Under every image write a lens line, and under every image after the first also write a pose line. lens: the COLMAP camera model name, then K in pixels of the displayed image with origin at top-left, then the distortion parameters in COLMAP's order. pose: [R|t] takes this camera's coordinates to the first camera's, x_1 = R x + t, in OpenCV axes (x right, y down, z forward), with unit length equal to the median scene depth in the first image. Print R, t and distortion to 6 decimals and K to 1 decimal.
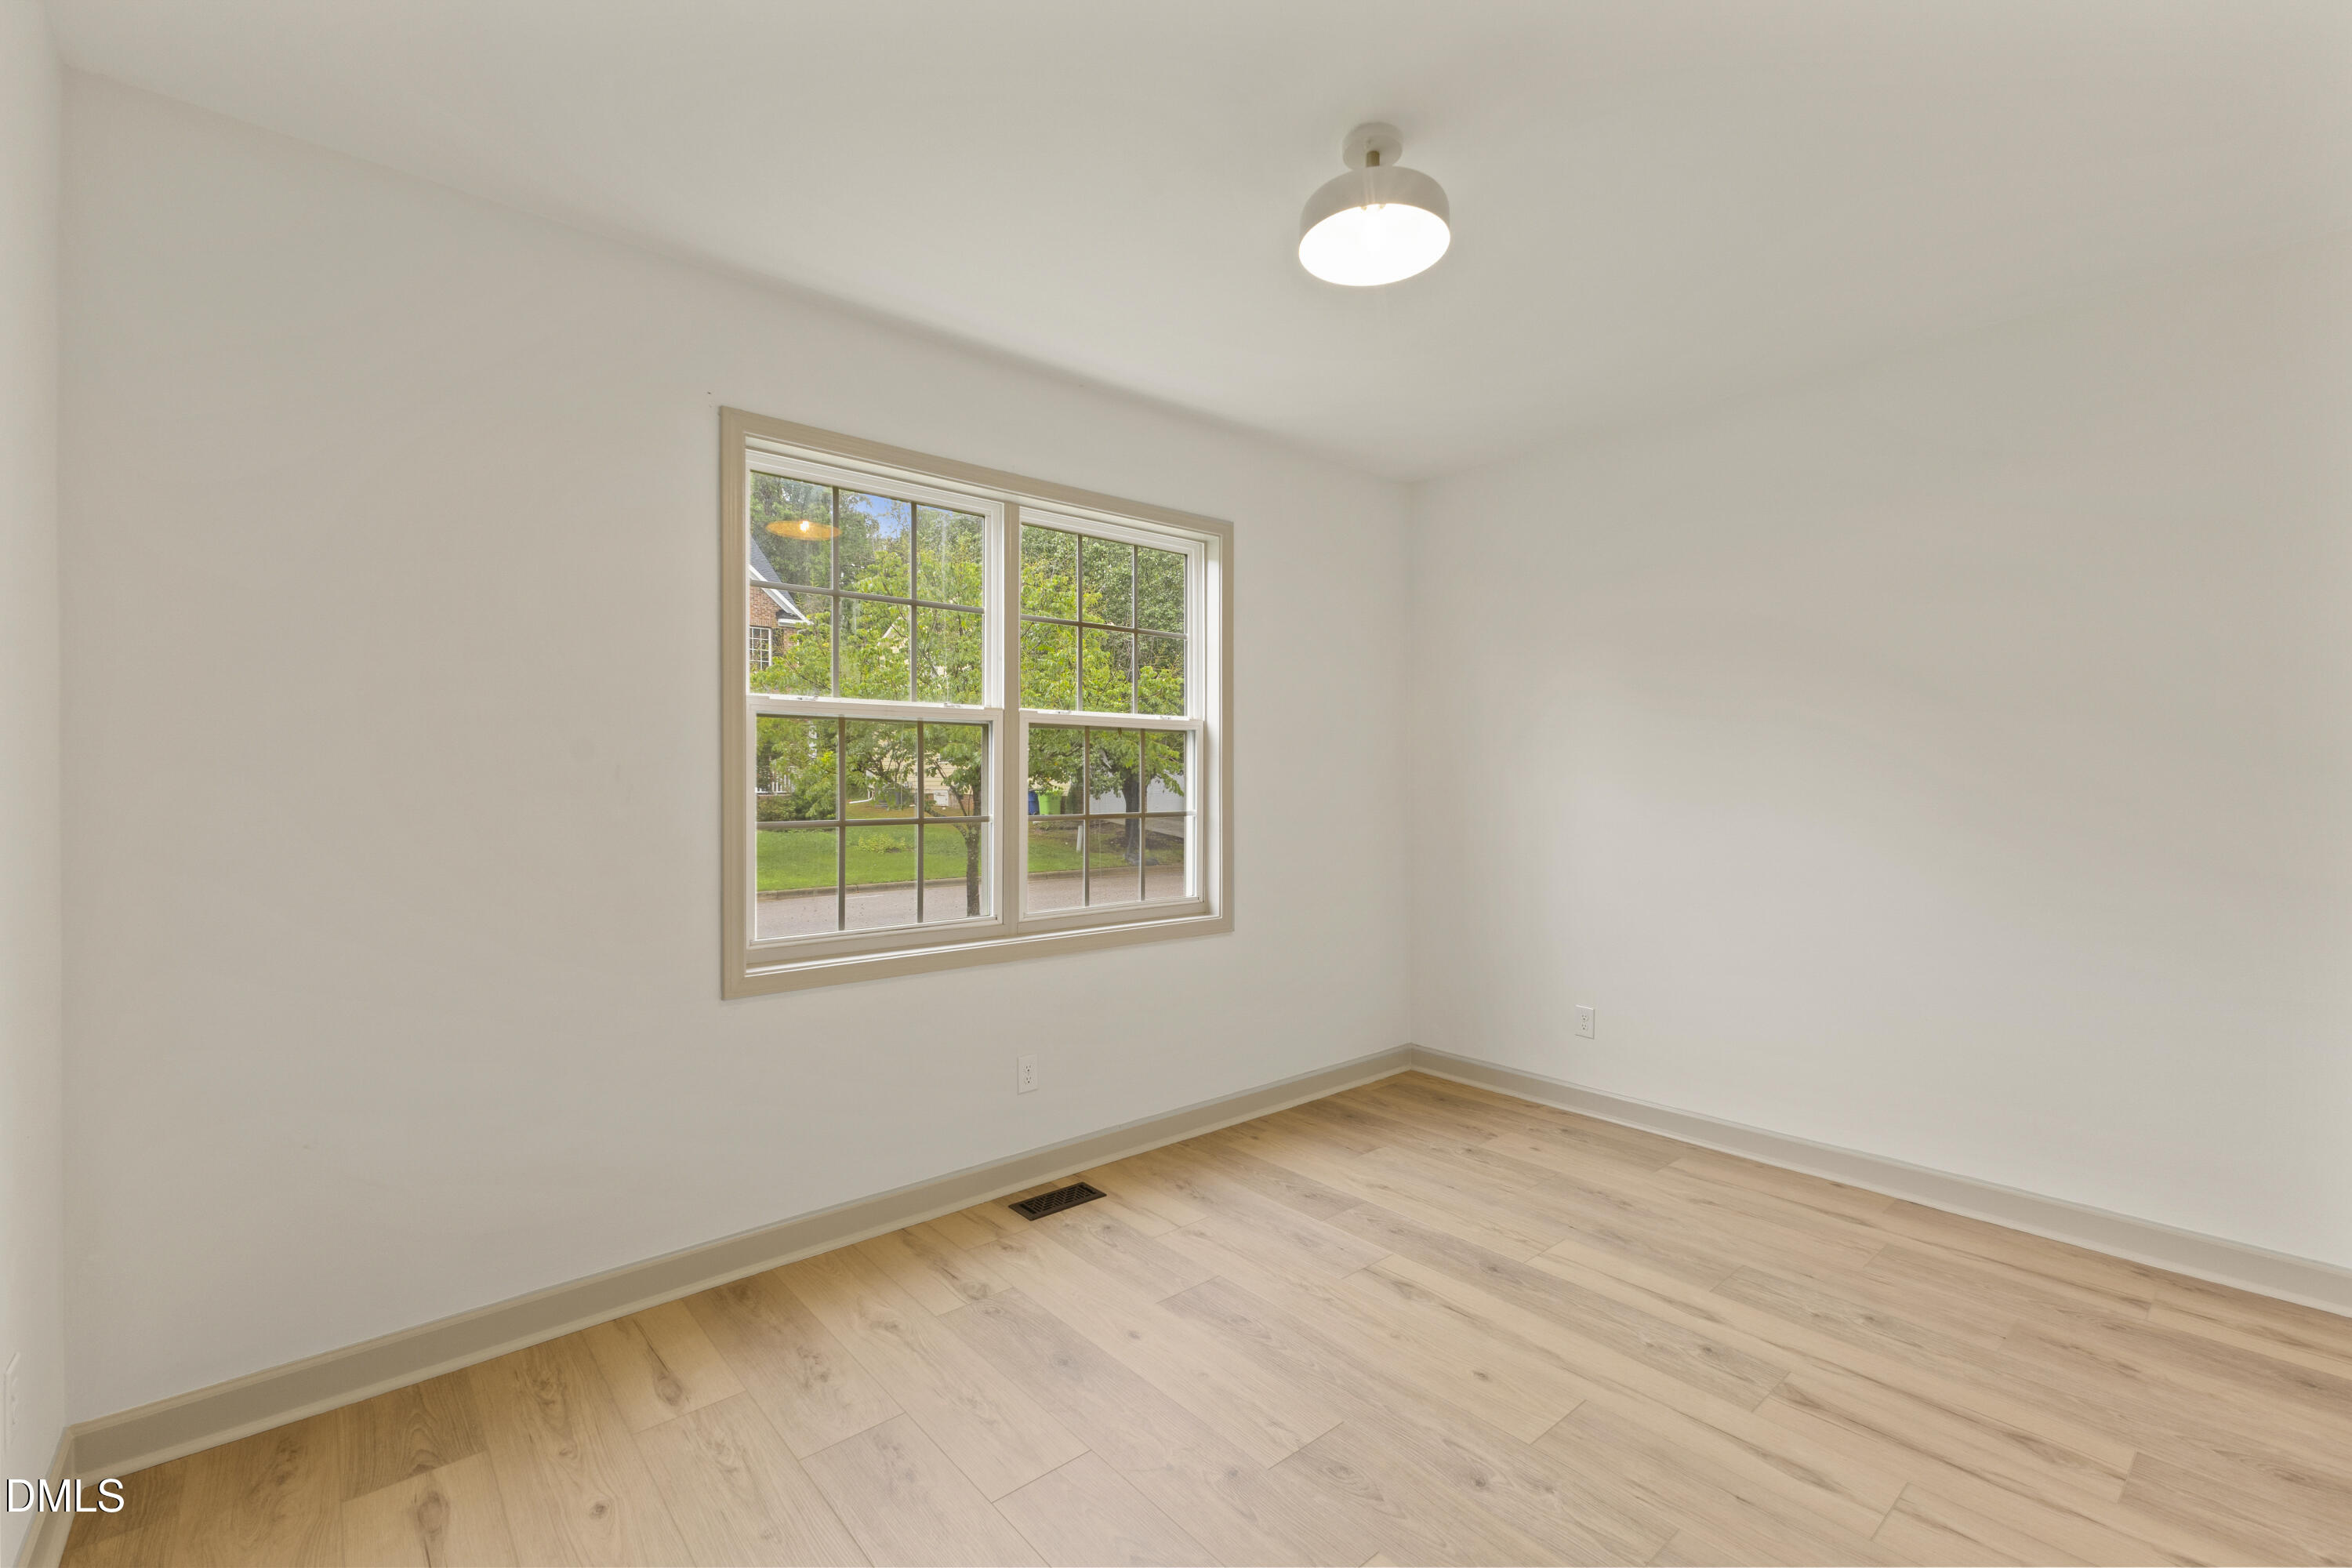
lens RADIAL K [[1003.3, 0, 1180.4], [0, 1003.3, 778.6], [0, 0, 1]] dist [0.009002, -0.000103]
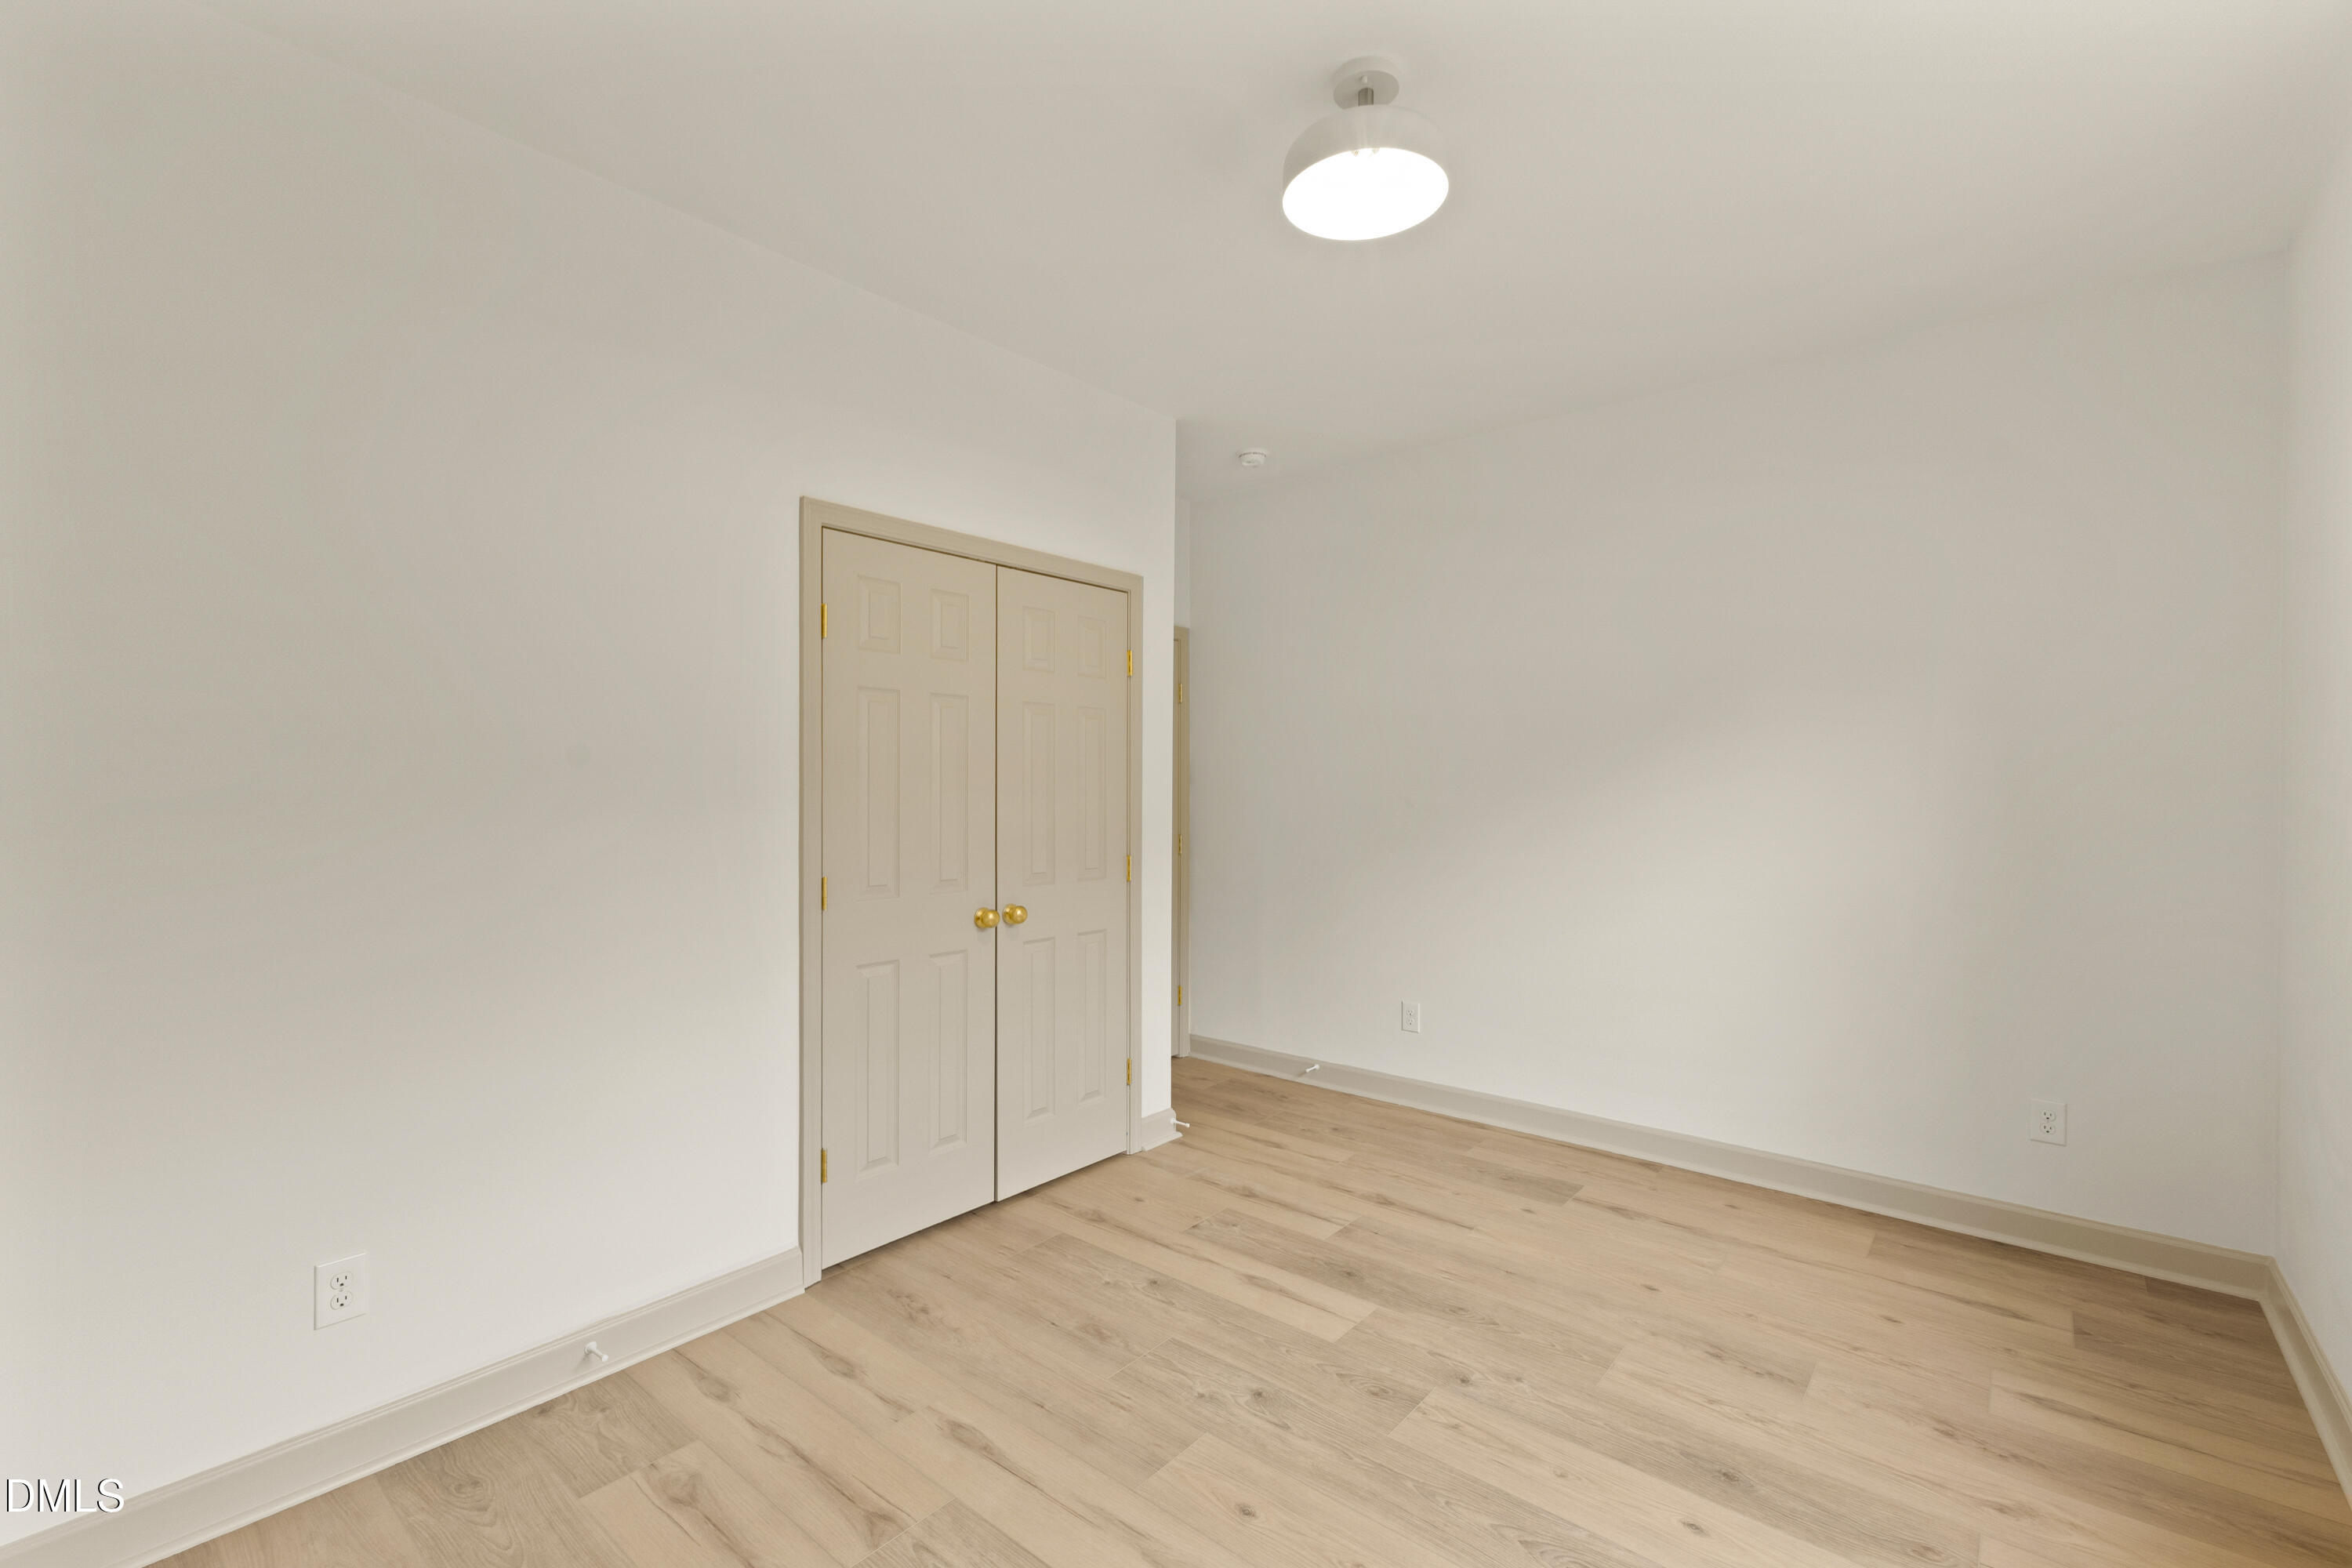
lens RADIAL K [[1003.3, 0, 1180.4], [0, 1003.3, 778.6], [0, 0, 1]] dist [0.009002, -0.000103]
pose [[-0.986671, 0.003119, -0.162700, 0.537140], [0.003220, 0.999995, -0.000356, -0.005573], [0.162698, -0.000875, -0.986676, 1.999955]]
